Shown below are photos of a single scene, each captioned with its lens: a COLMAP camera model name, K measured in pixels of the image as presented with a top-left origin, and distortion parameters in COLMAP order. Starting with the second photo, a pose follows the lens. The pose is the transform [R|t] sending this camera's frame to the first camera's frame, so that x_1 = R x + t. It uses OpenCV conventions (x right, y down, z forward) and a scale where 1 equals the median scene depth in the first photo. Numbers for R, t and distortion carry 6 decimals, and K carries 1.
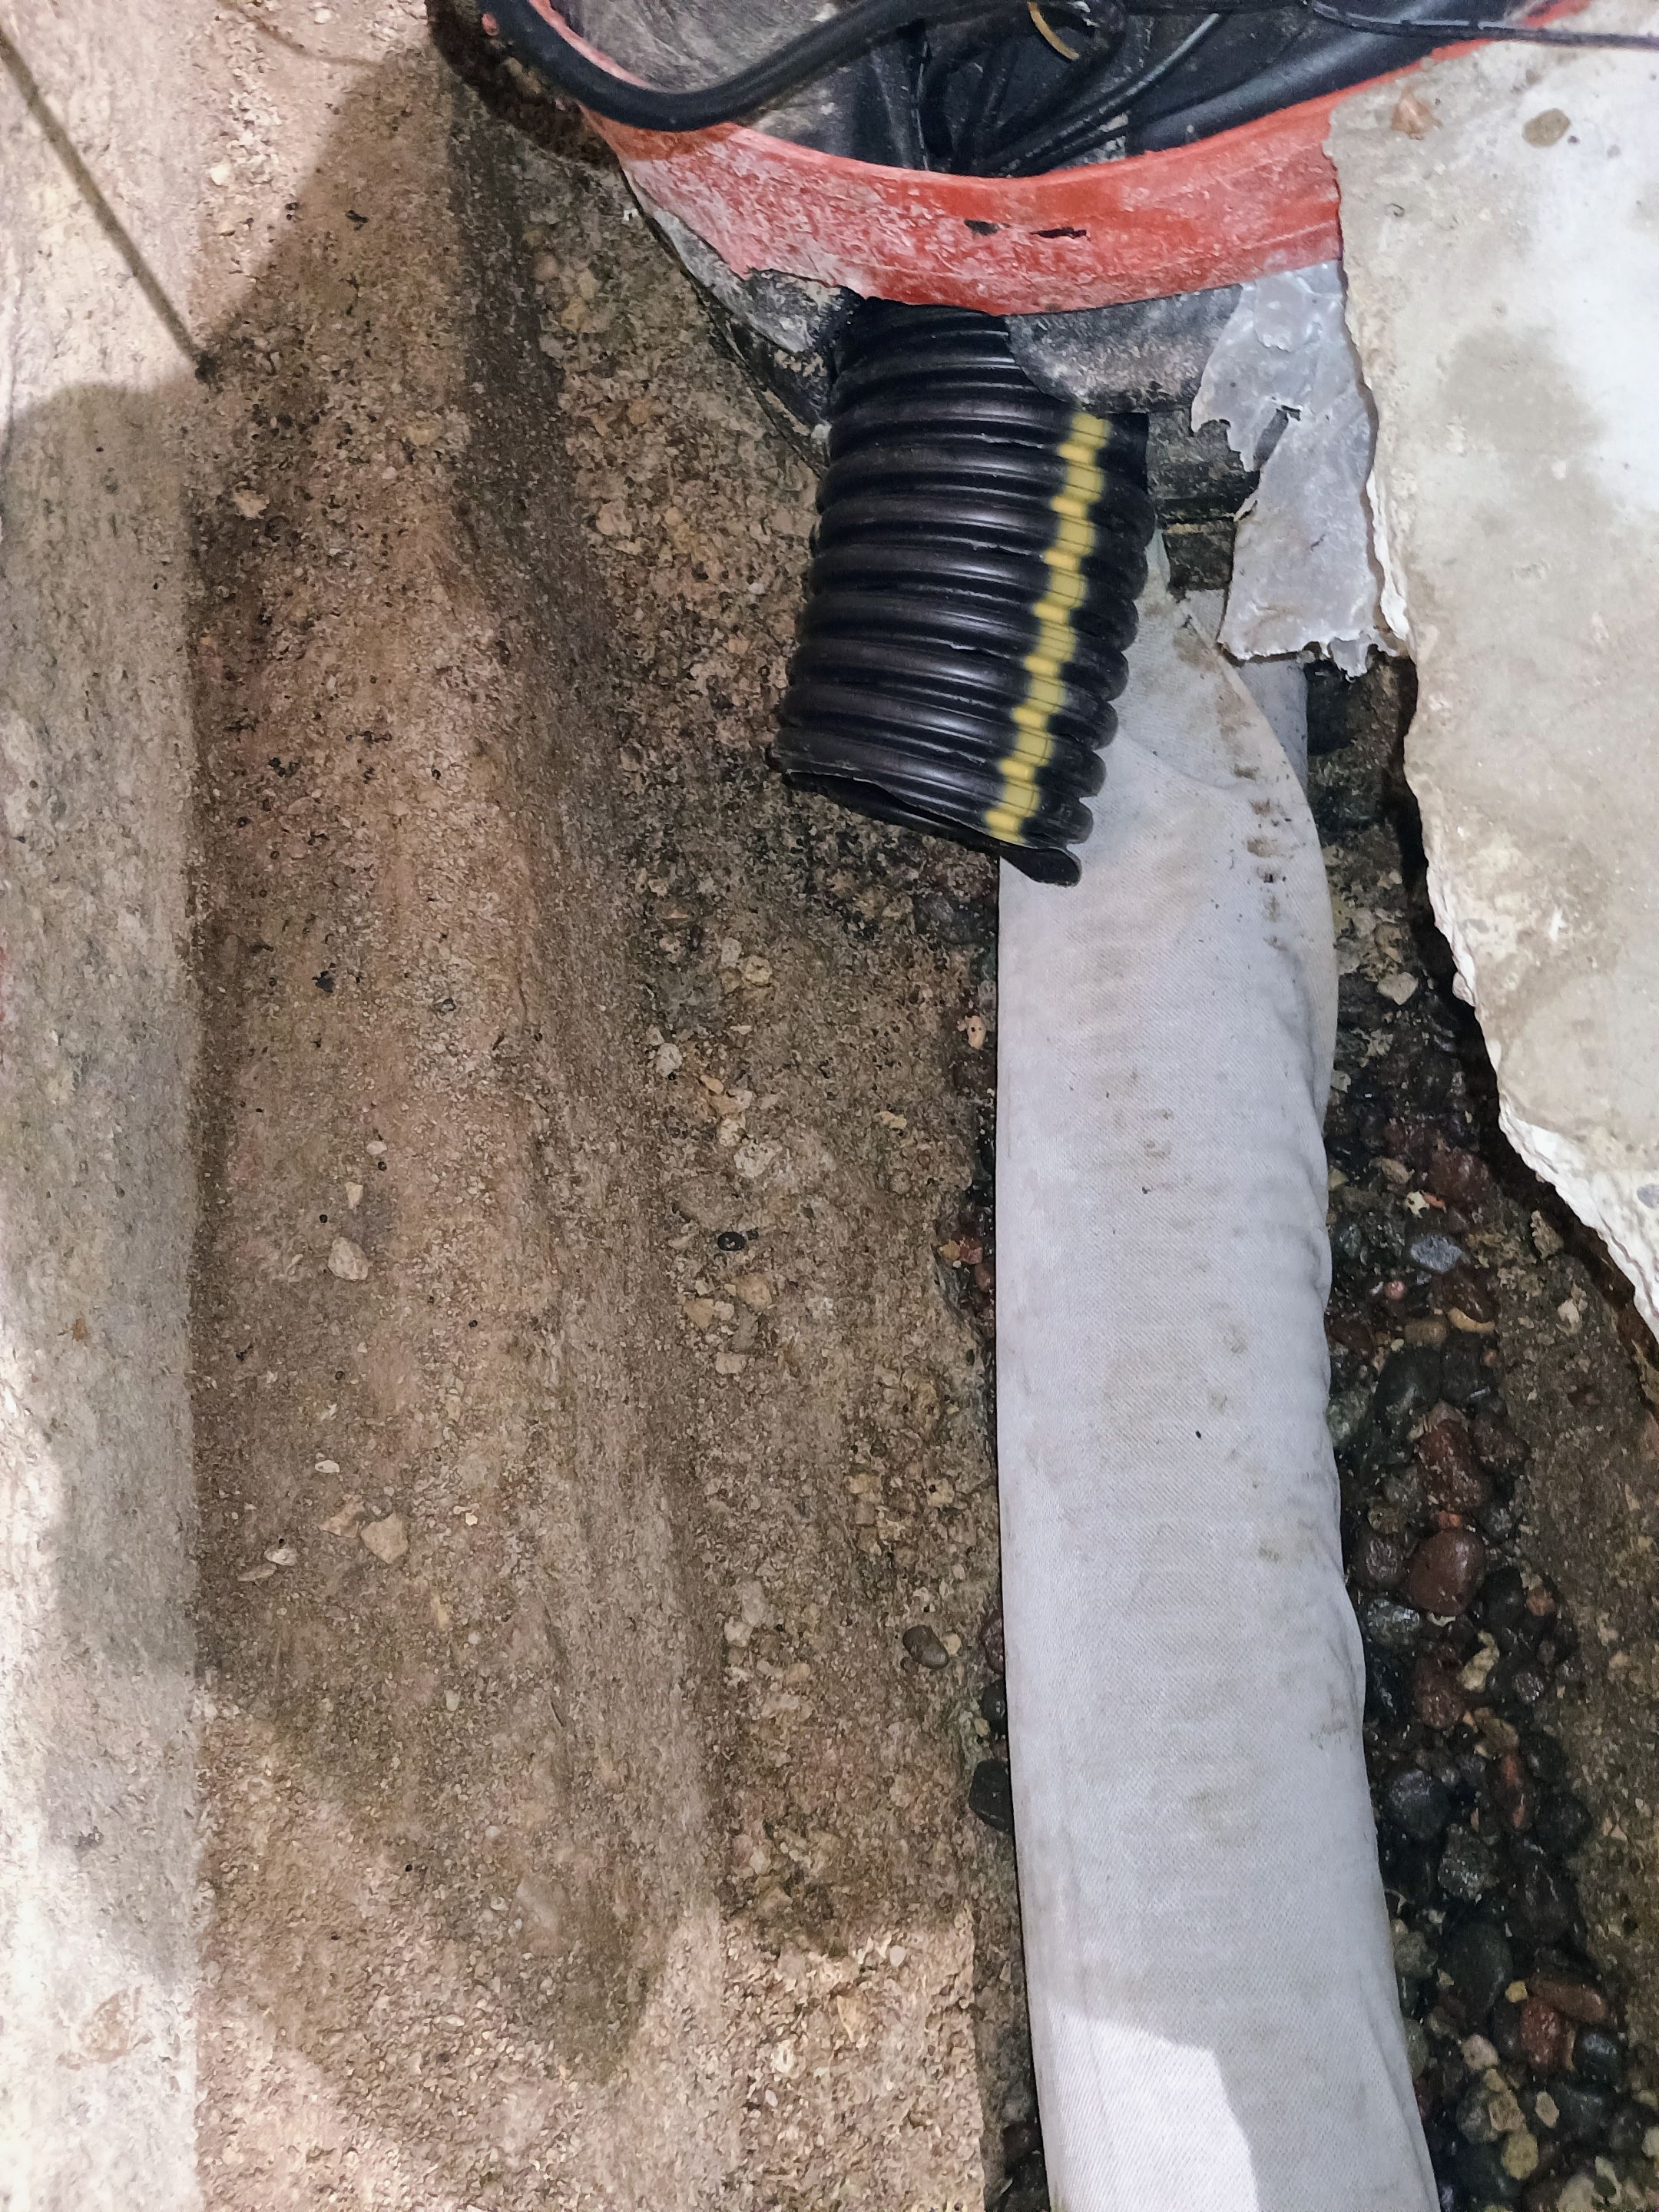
lens RADIAL K [[1939.4, 0, 827.8], [0, 1939.4, 1096.8], [0, 0, 1]] dist [0.064590, -0.081774]
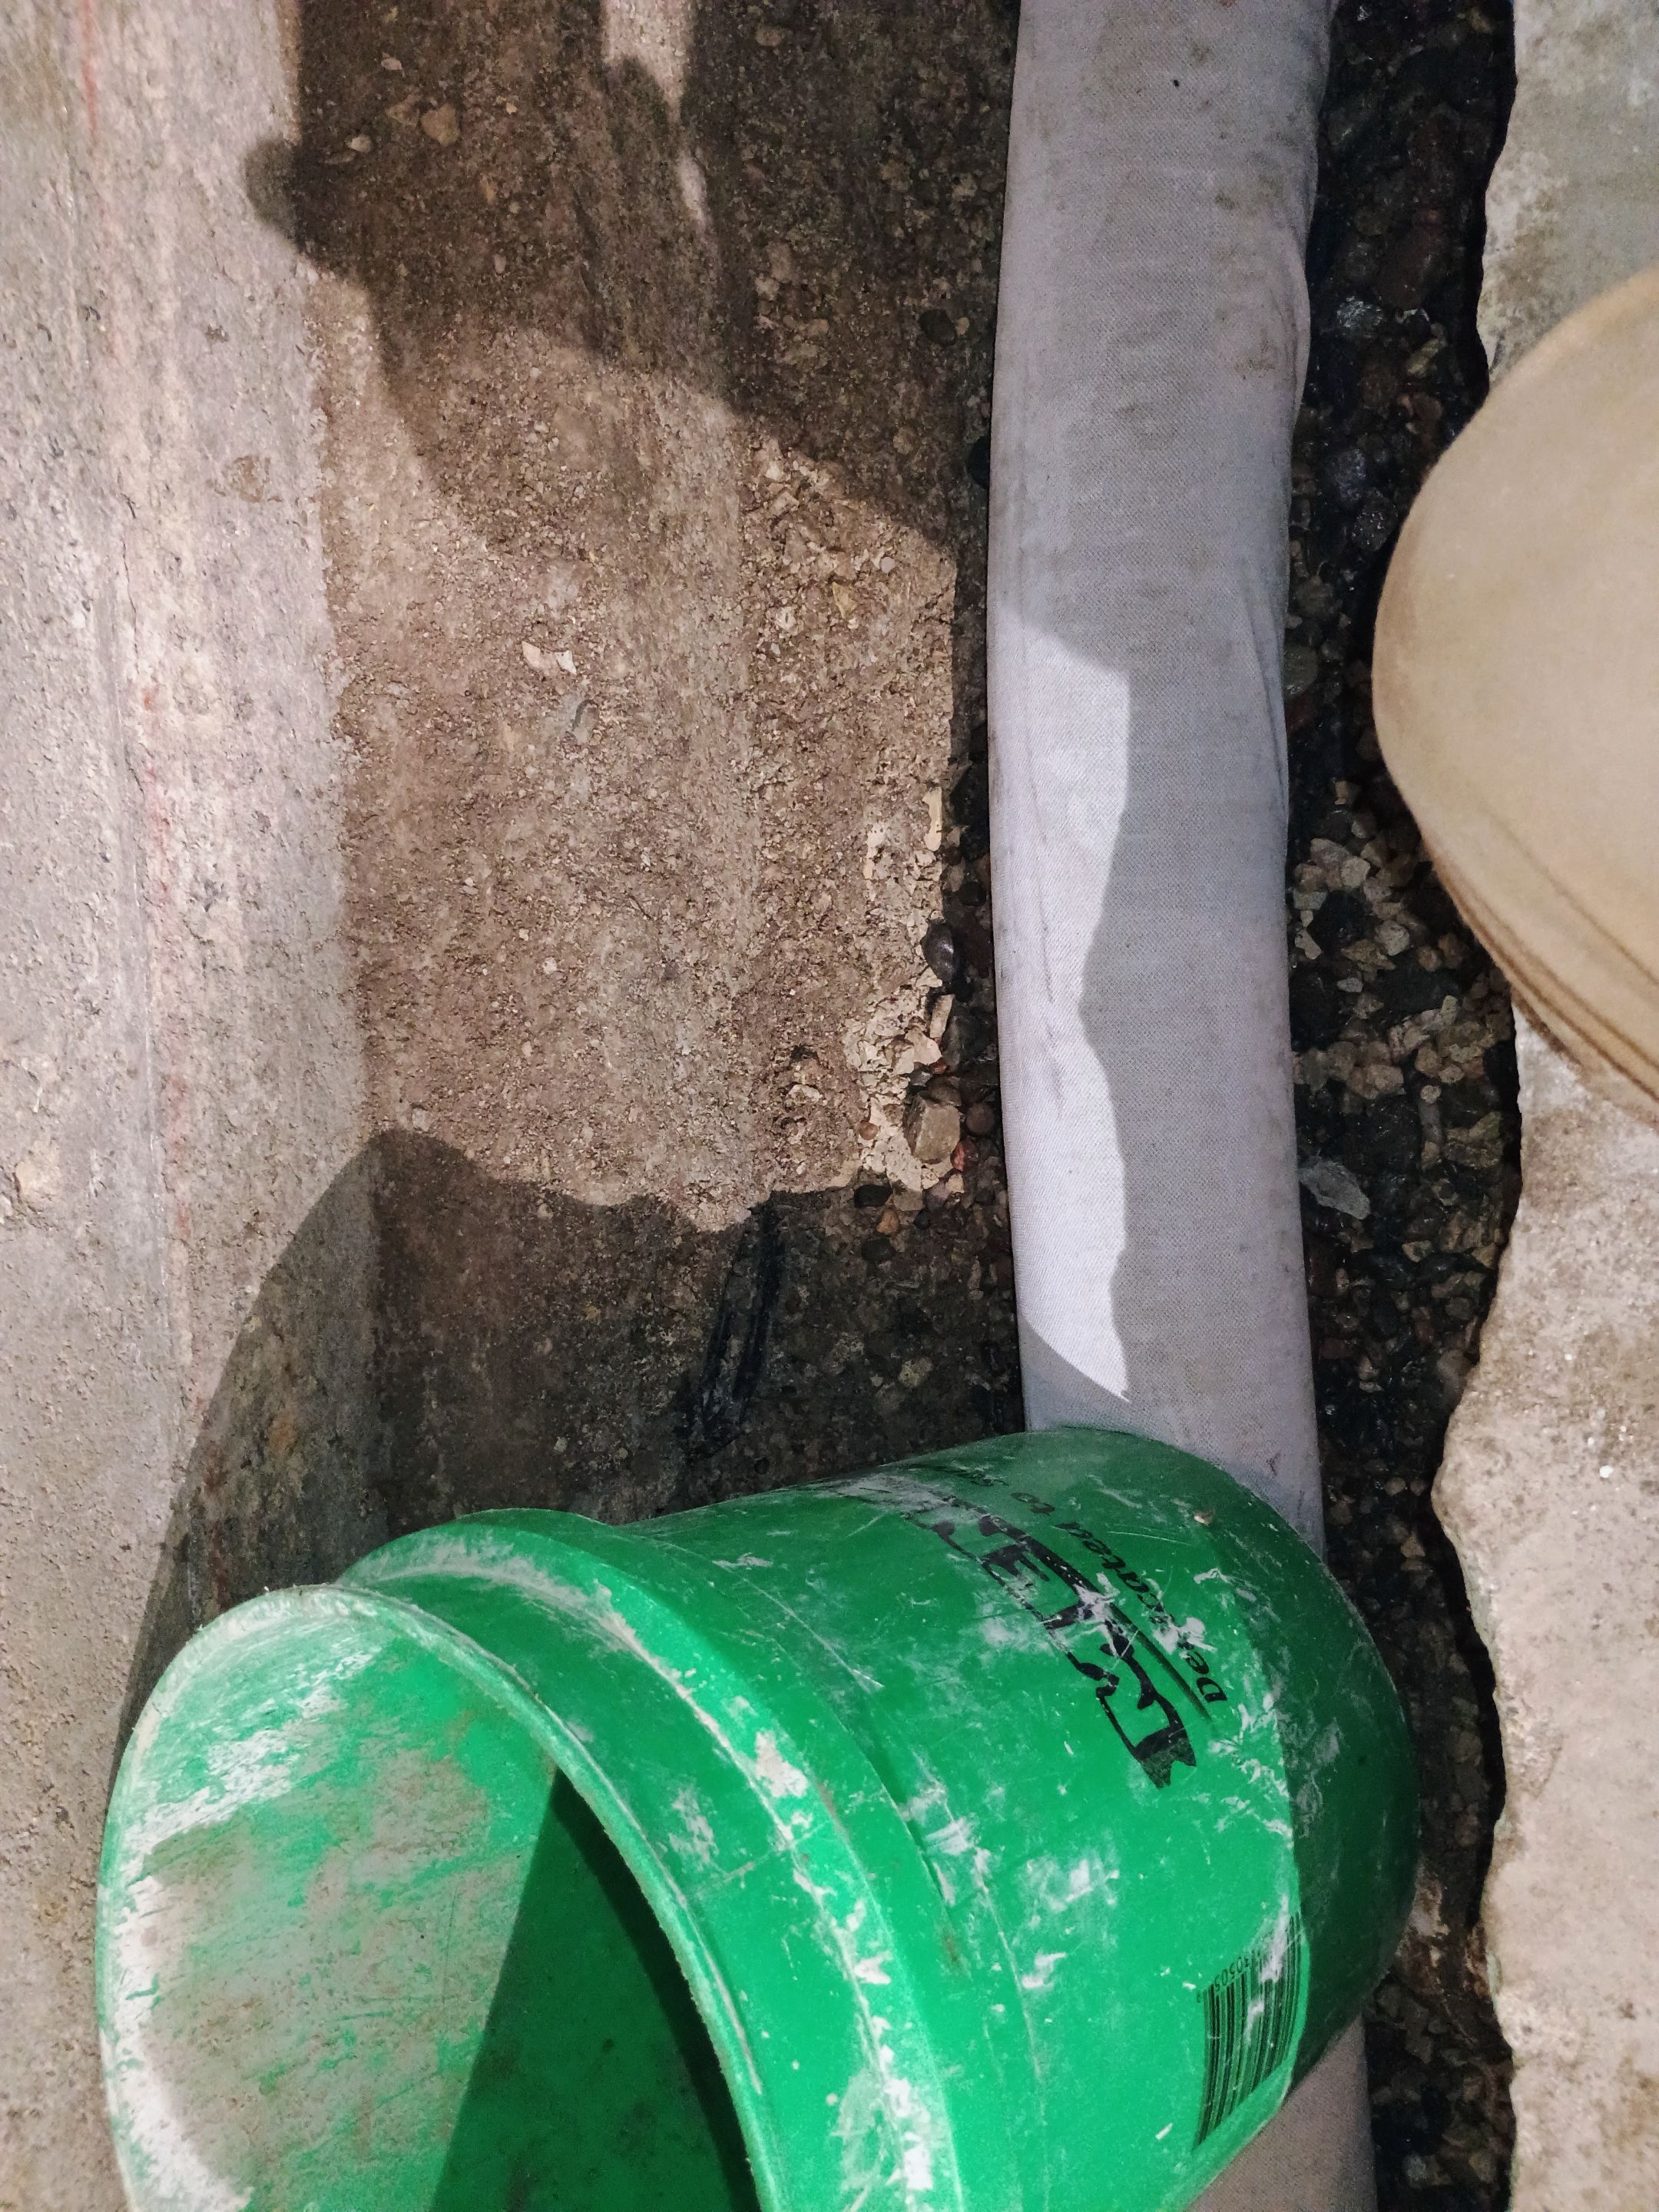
lens RADIAL K [[1939.4, 0, 841.1], [0, 1939.4, 1103.7], [0, 0, 1]] dist [0.064590, -0.081774]
pose [[0.992697, 0.076018, -0.093672, 0.156034], [-0.025753, 0.892123, 0.451058, 0.199078], [0.117856, -0.445351, 0.887566, -0.261940]]
